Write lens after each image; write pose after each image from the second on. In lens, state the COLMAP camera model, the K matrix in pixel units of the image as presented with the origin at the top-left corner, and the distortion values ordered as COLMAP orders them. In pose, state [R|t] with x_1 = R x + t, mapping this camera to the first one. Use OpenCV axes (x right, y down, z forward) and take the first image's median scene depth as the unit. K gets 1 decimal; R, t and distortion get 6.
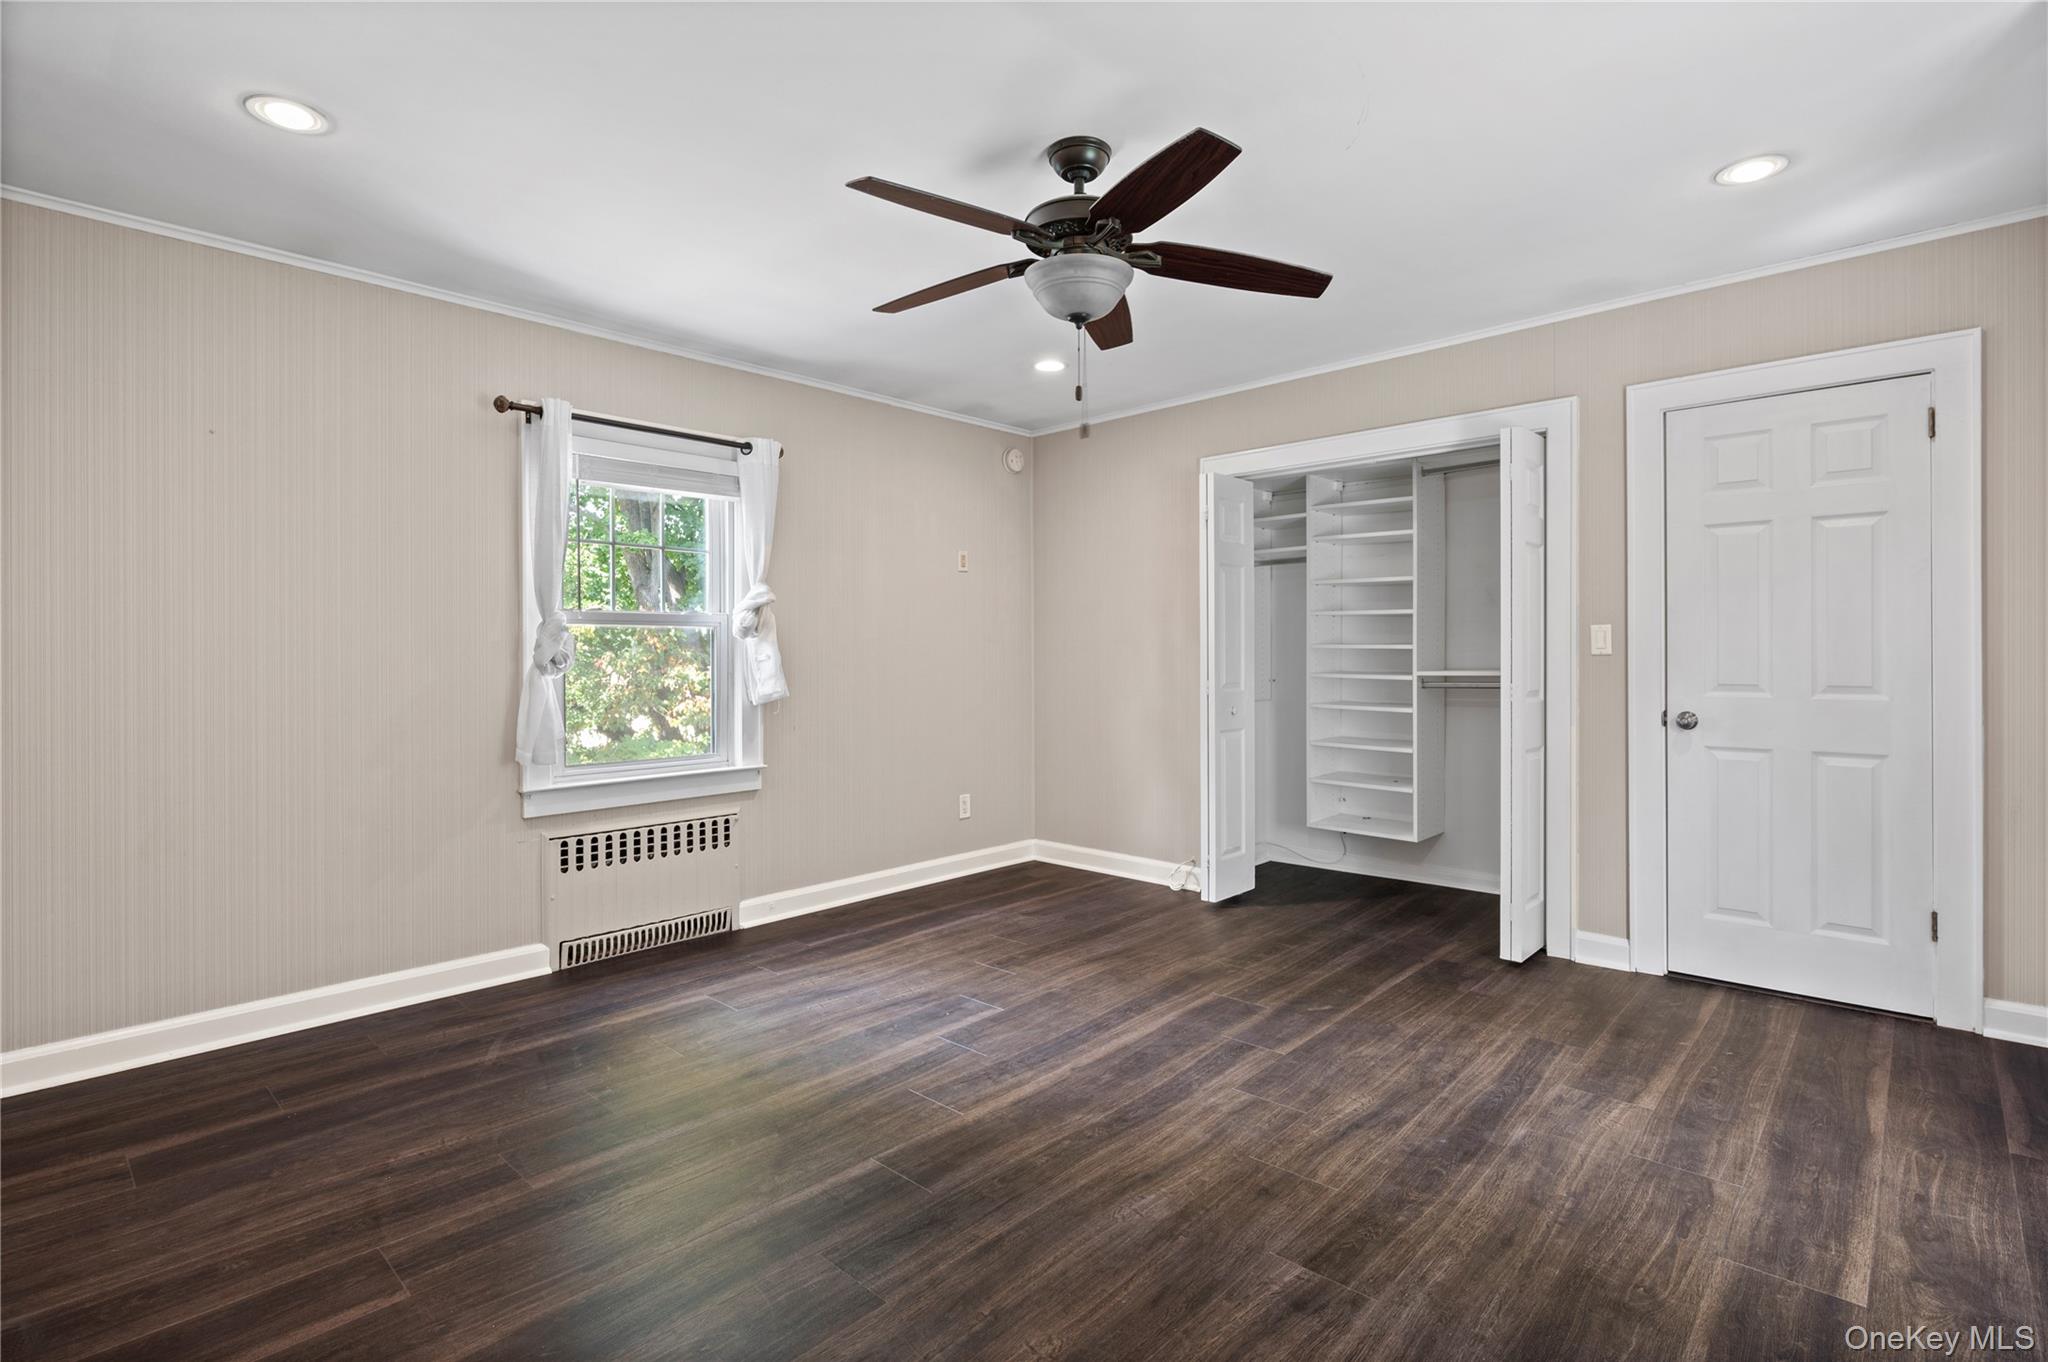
lens RADIAL K [[981.7, 0, 1024.4], [0, 981.7, 668.9], [0, 0, 1]] dist [0.001982, 0.000192]
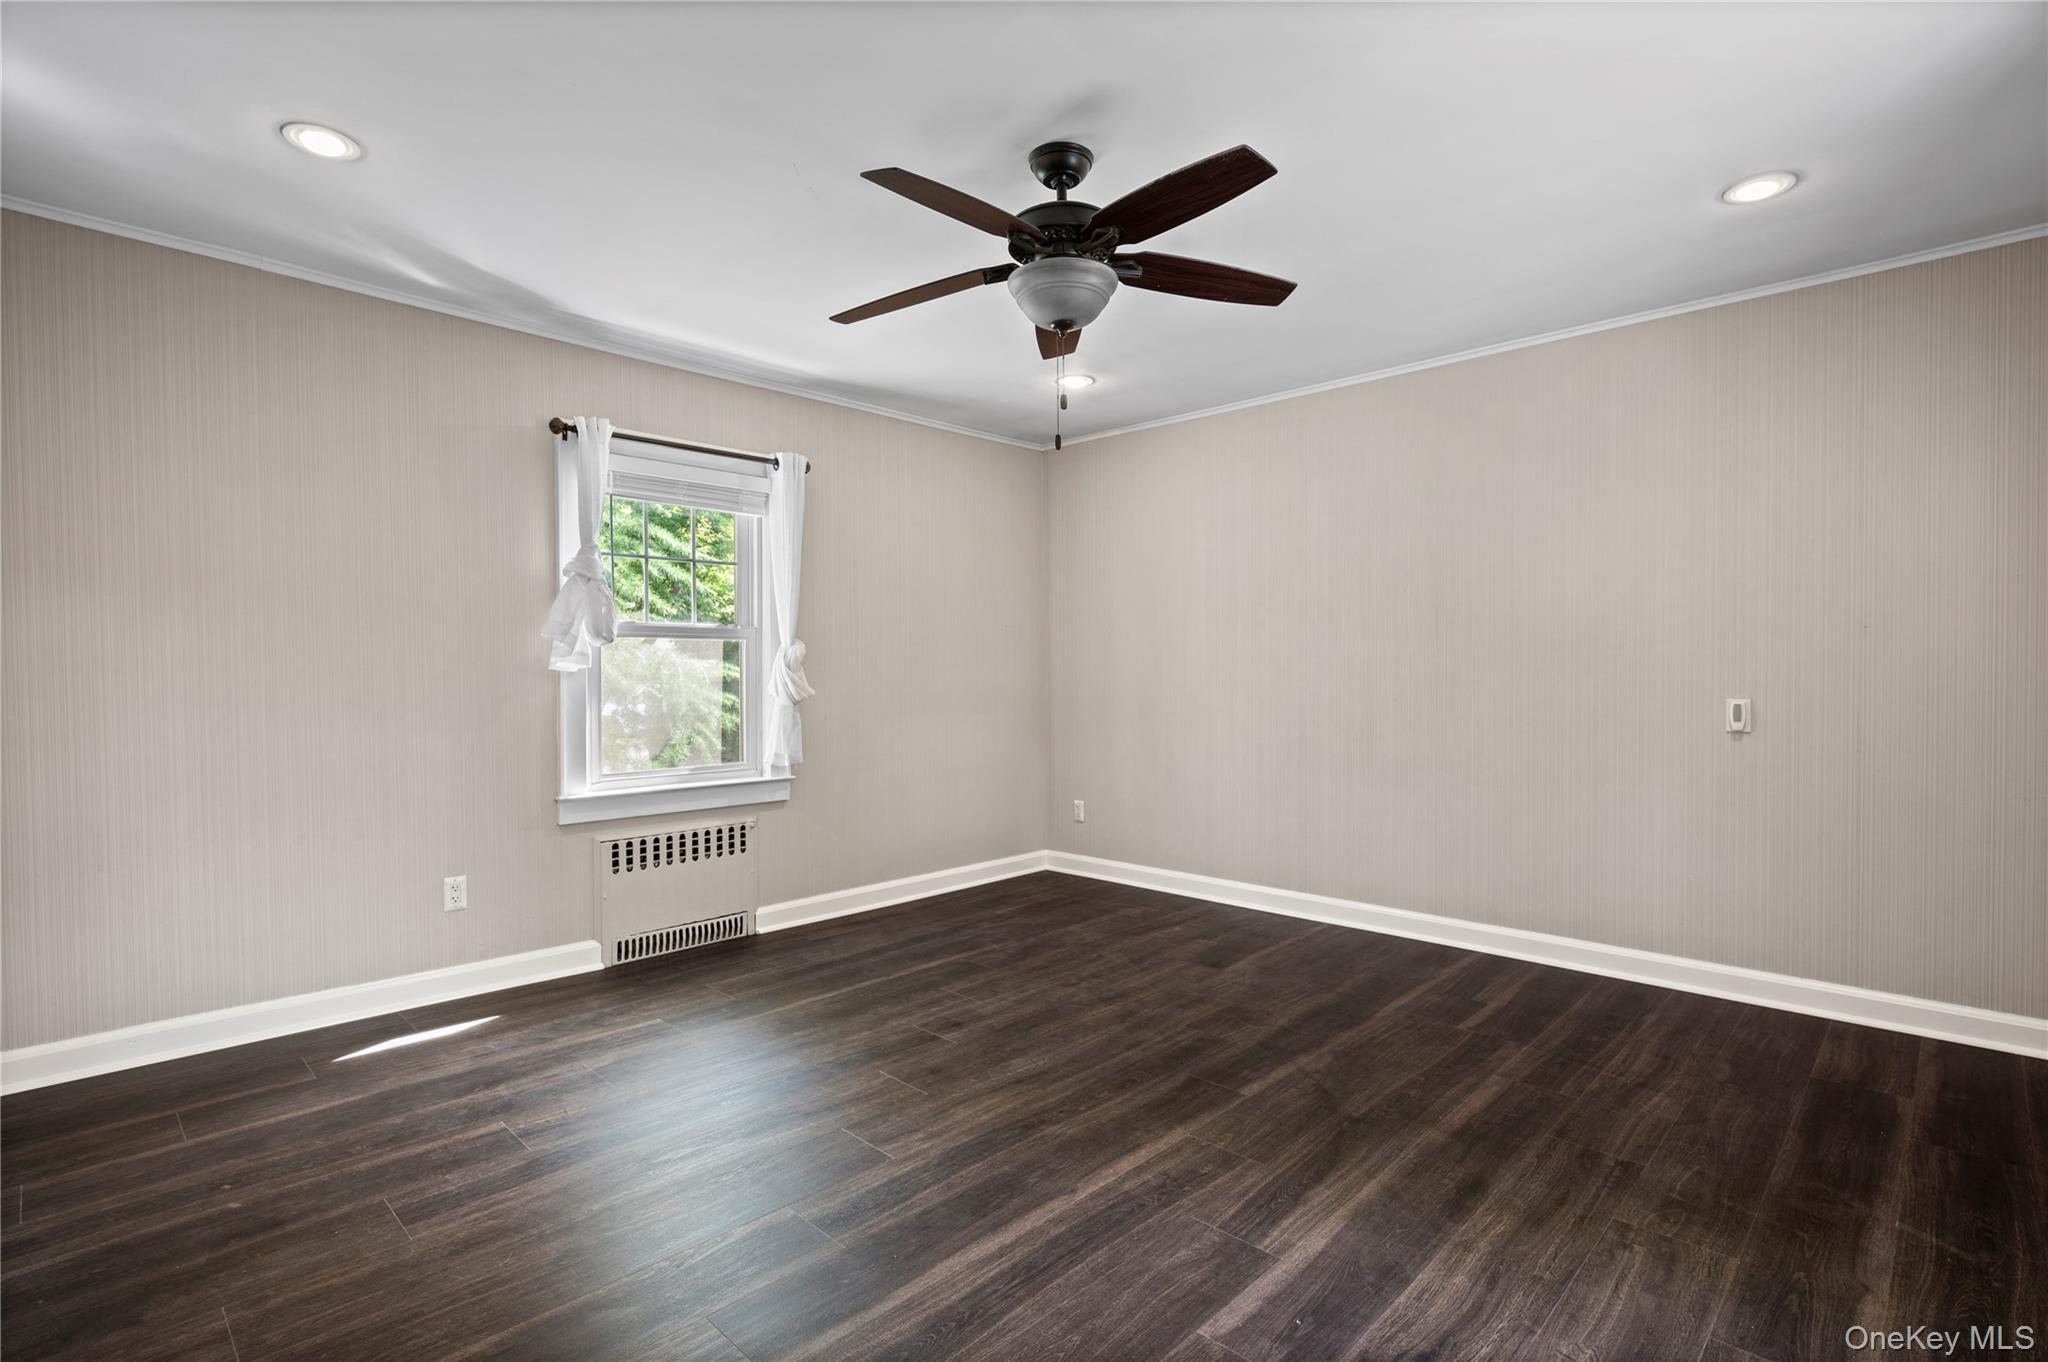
lens RADIAL K [[981.7, 0, 1021.4], [0, 981.7, 677.8], [0, 0, 1]] dist [0.001982, 0.000192]
pose [[-0.999625, 0.009342, 0.025739, 0.072326], [0.009889, 0.999727, 0.021178, -0.023865], [-0.025534, 0.021424, -0.999444, 1.923661]]
